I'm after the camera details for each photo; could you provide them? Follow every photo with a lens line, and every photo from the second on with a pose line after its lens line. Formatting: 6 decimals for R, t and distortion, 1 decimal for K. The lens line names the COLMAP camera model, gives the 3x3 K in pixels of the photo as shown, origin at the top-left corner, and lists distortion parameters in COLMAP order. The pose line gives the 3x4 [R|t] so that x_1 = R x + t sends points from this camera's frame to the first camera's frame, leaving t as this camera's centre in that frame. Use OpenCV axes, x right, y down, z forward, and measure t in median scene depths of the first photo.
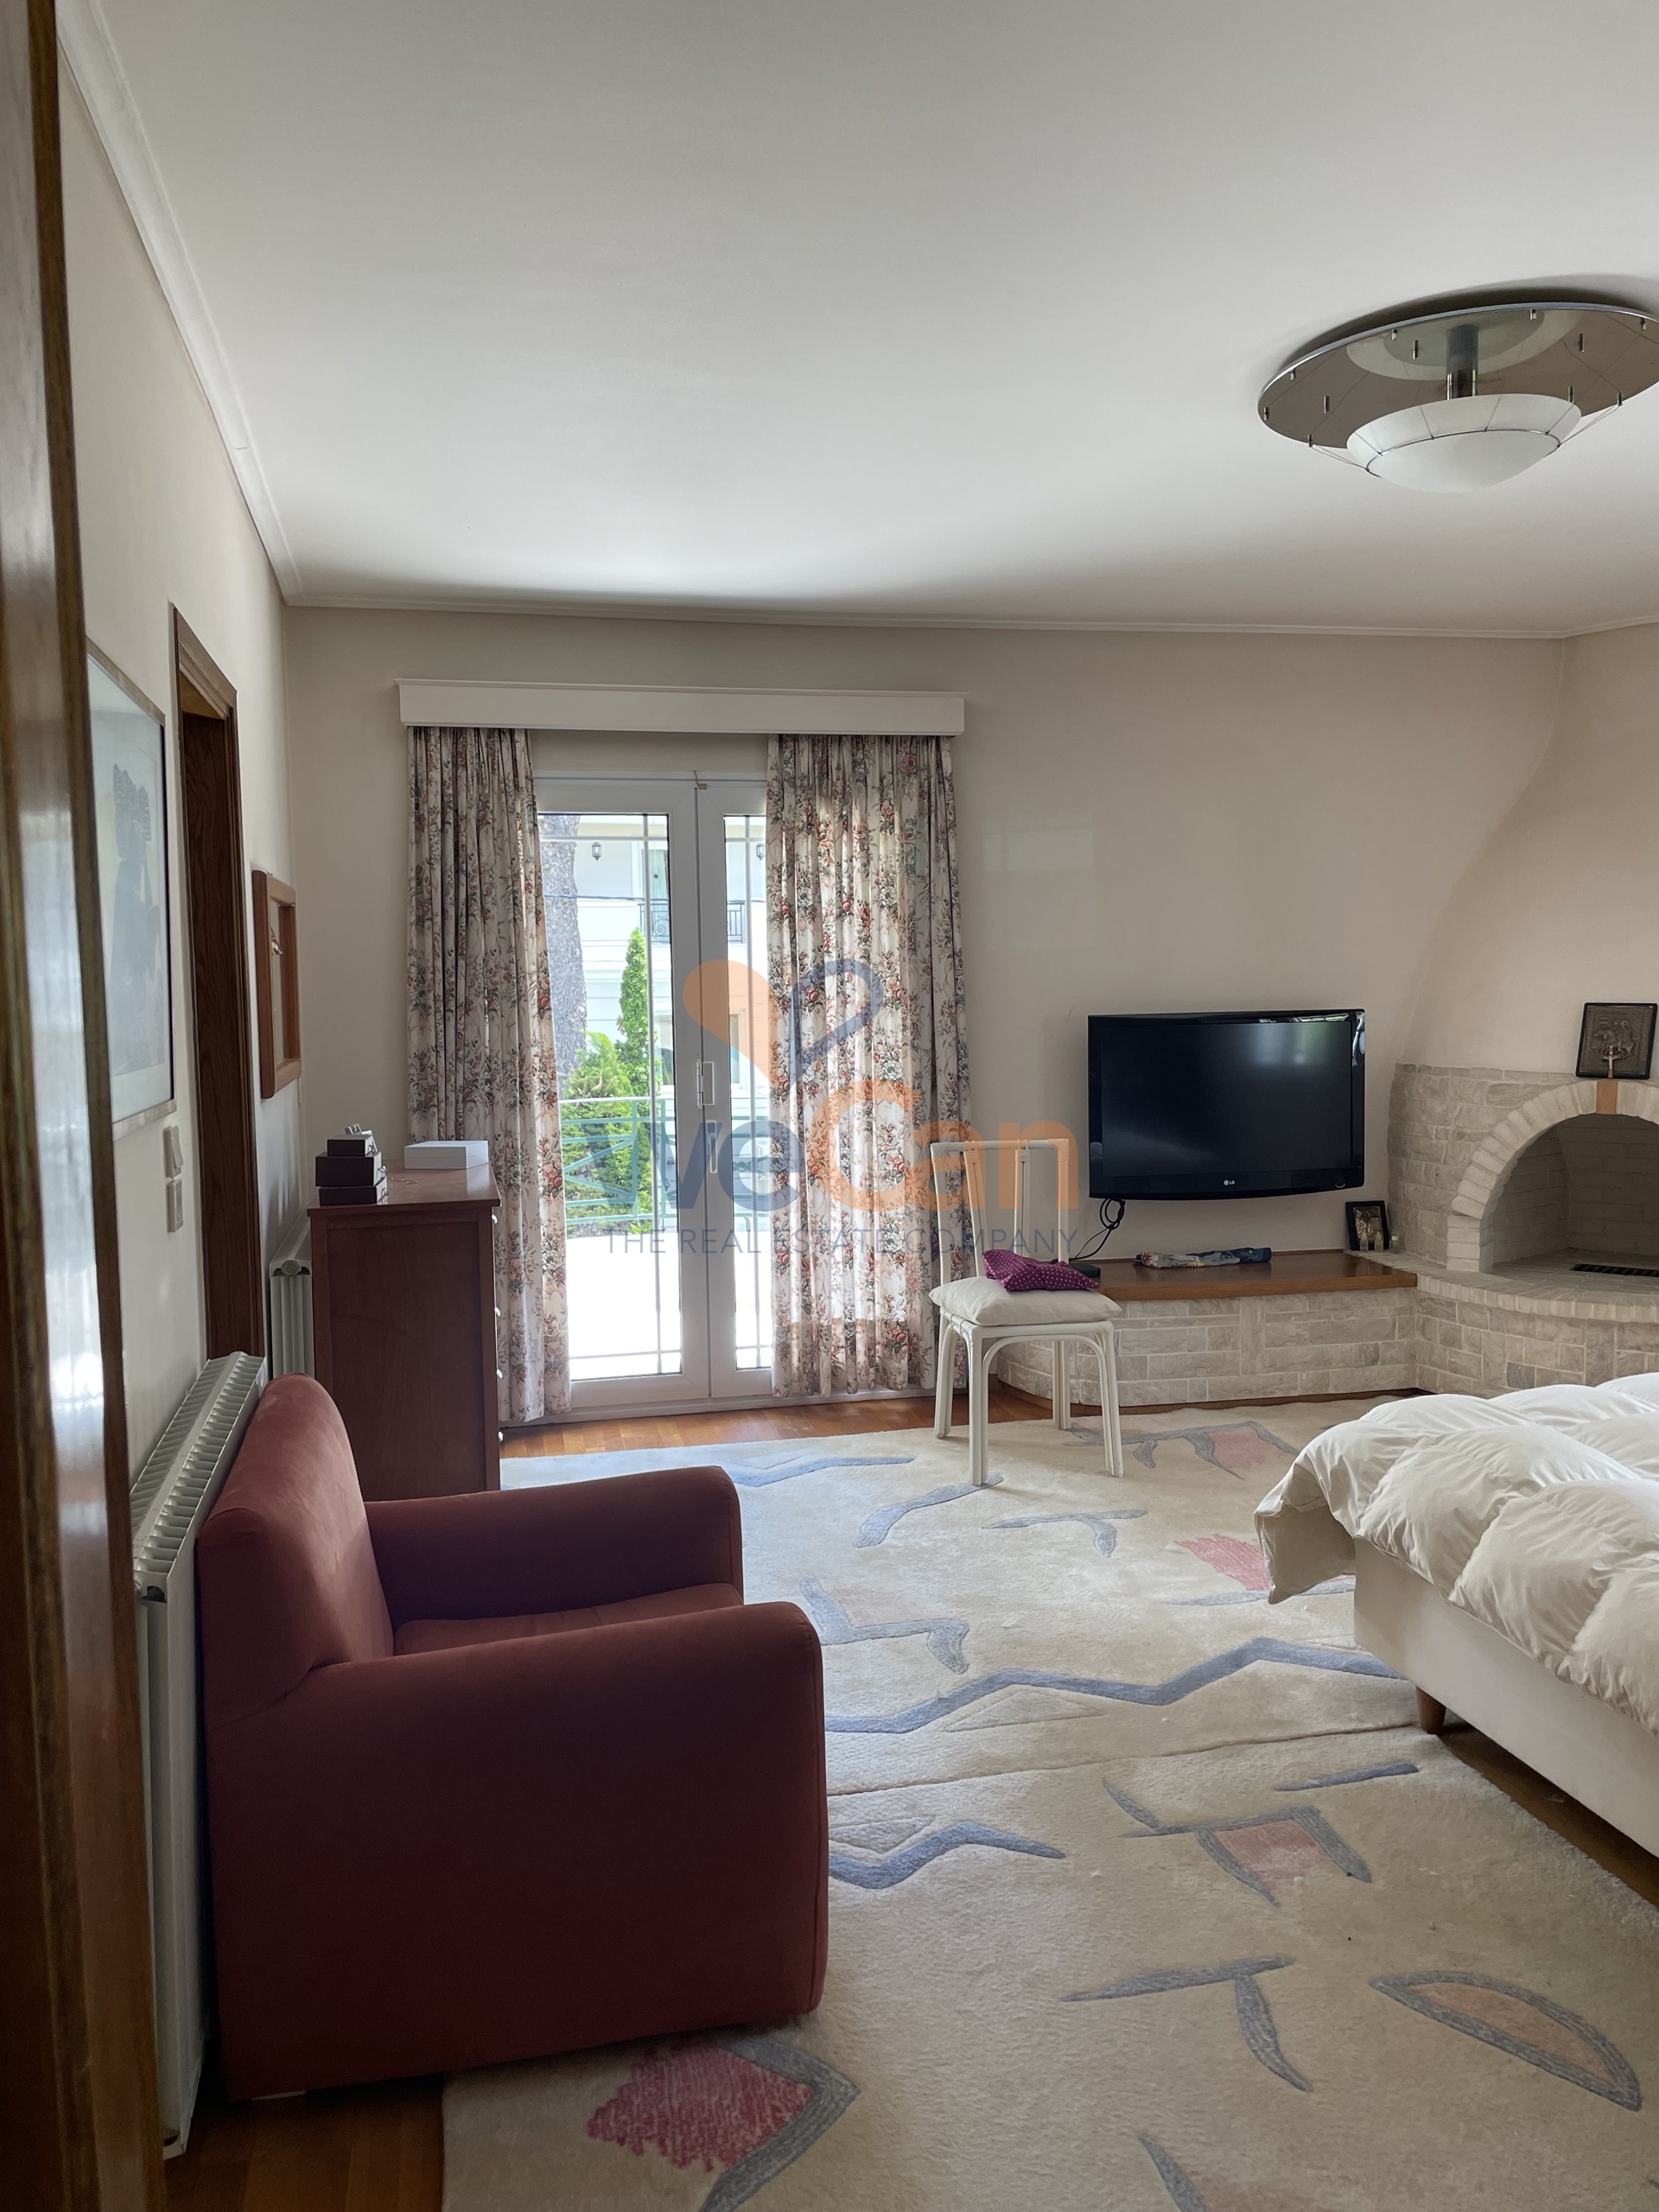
lens RADIAL K [[1677.2, 0, 835.9], [0, 1677.2, 1097.6], [0, 0, 1]] dist [0.083271, -0.107609]
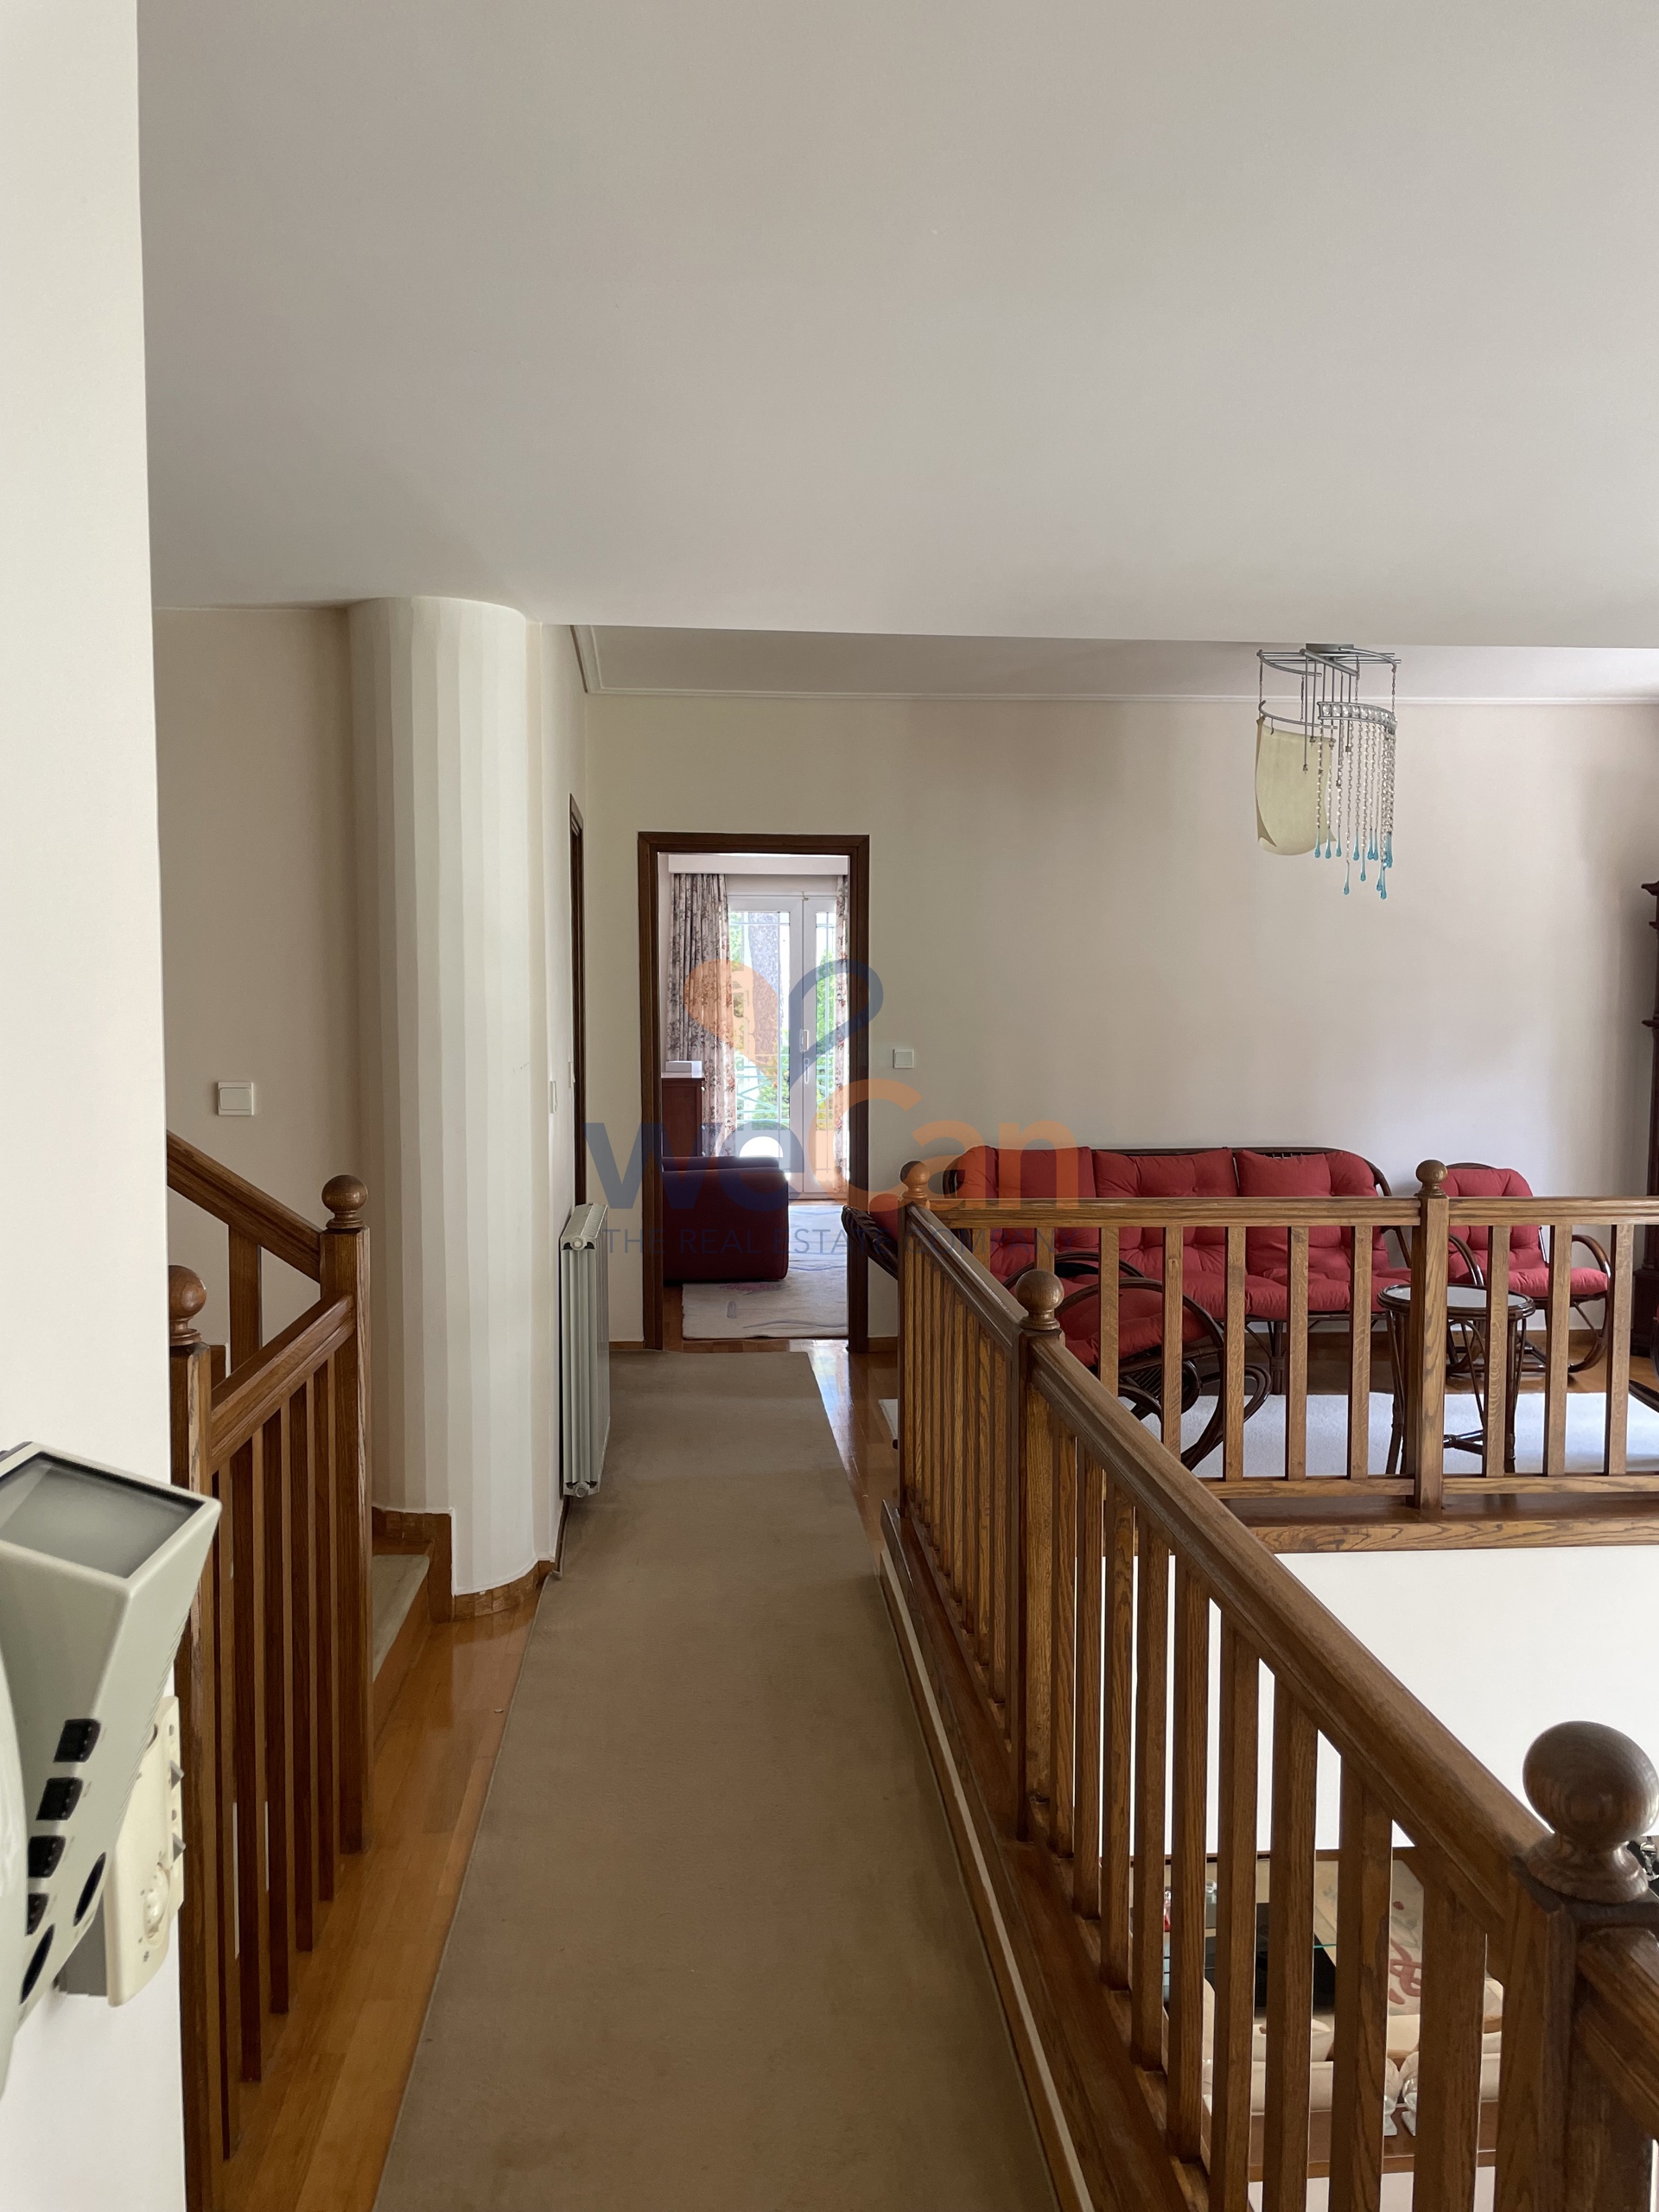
lens RADIAL K [[1677.2, 0, 837.2], [0, 1677.2, 1101.9], [0, 0, 1]] dist [0.083271, -0.107609]
pose [[0.992140, 0.024264, -0.122756, 0.231360], [-0.026720, 0.999474, -0.018403, 0.109655], [0.122245, 0.021538, 0.992266, -1.113760]]
